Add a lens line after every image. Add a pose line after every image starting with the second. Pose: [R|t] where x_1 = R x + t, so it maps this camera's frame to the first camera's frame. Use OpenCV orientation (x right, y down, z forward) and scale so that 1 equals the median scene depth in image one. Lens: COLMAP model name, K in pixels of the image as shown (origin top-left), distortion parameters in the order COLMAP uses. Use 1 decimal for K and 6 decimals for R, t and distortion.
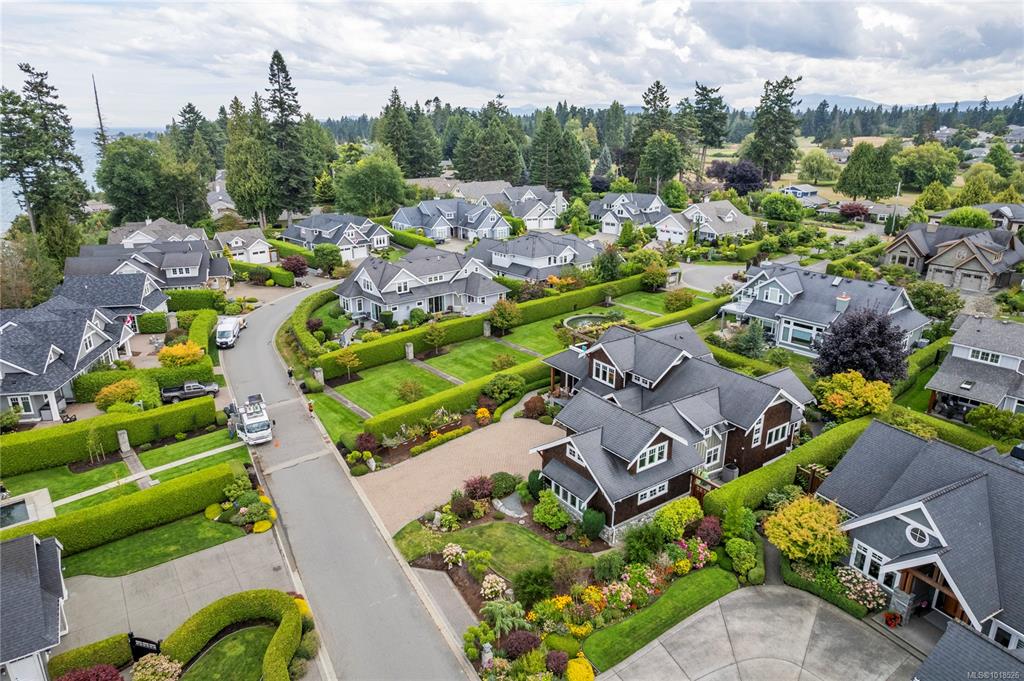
lens RADIAL K [[654.9, 0, 513.7], [0, 654.9, 339.1], [0, 0, 1]] dist [-0.075714, 0.066902]
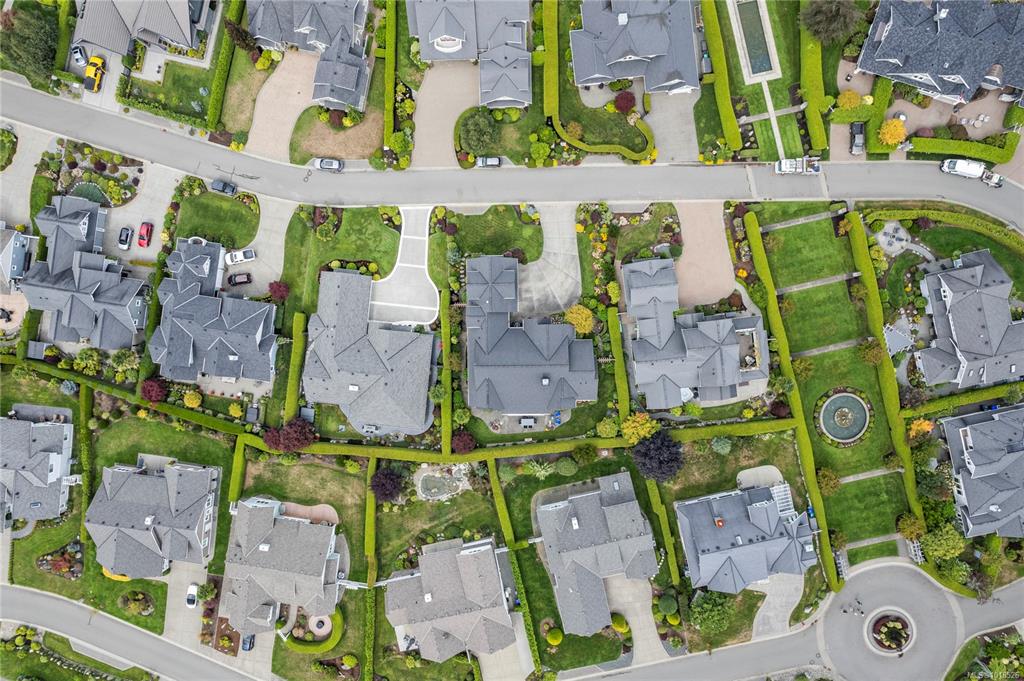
lens RADIAL K [[654.9, 0, 513.7], [0, 654.9, 339.1], [0, 0, 1]] dist [-0.075714, 0.066902]
pose [[-0.463353, 0.885932, 0.020682, 0.319378], [-0.274469, -0.165663, 0.947218, -1.240948], [0.842598, 0.433220, 0.319921, -0.066175]]
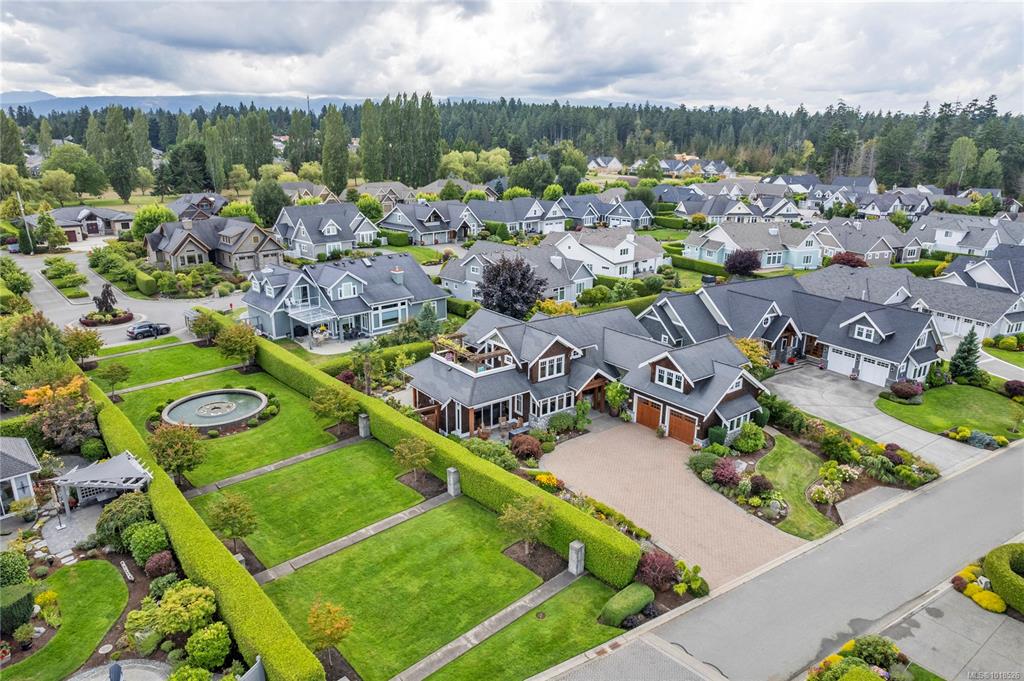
lens RADIAL K [[654.9, 0, 513.7], [0, 654.9, 339.1], [0, 0, 1]] dist [-0.075714, 0.066902]
pose [[-0.046954, -0.288642, 0.956285, -0.587660], [0.308536, 0.906338, 0.288716, -0.215037], [-0.950053, 0.308604, 0.046500, 0.776327]]
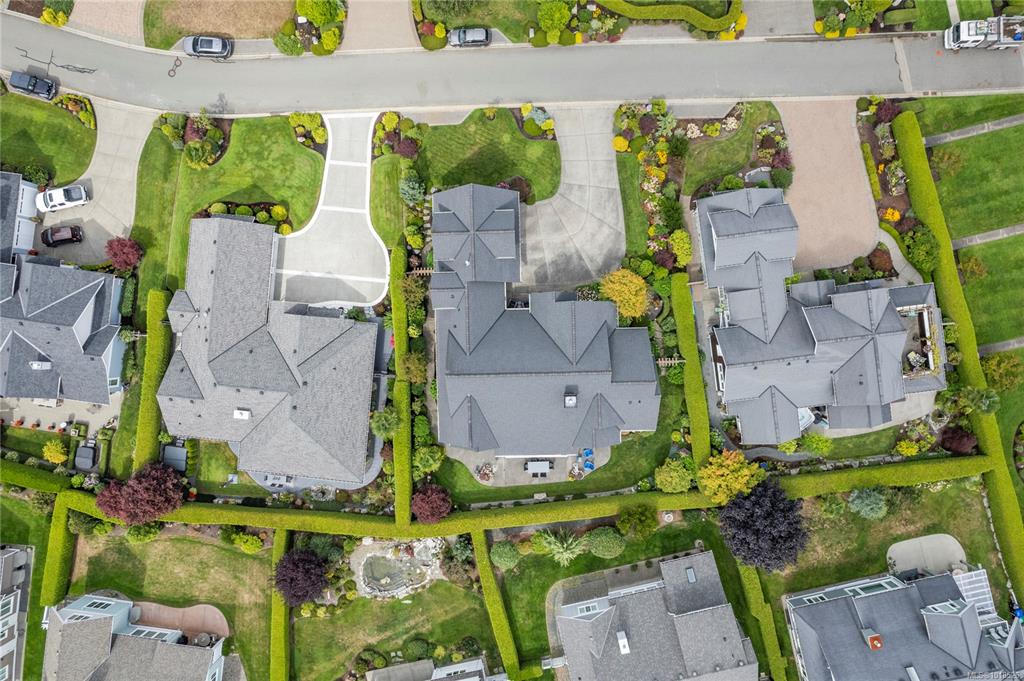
lens RADIAL K [[654.9, 0, 513.7], [0, 654.9, 339.1], [0, 0, 1]] dist [-0.075714, 0.066902]
pose [[-0.453196, 0.891276, 0.015518, 0.350142], [-0.279824, -0.158770, 0.946832, -0.652912], [0.846352, 0.424758, 0.321355, 0.137928]]
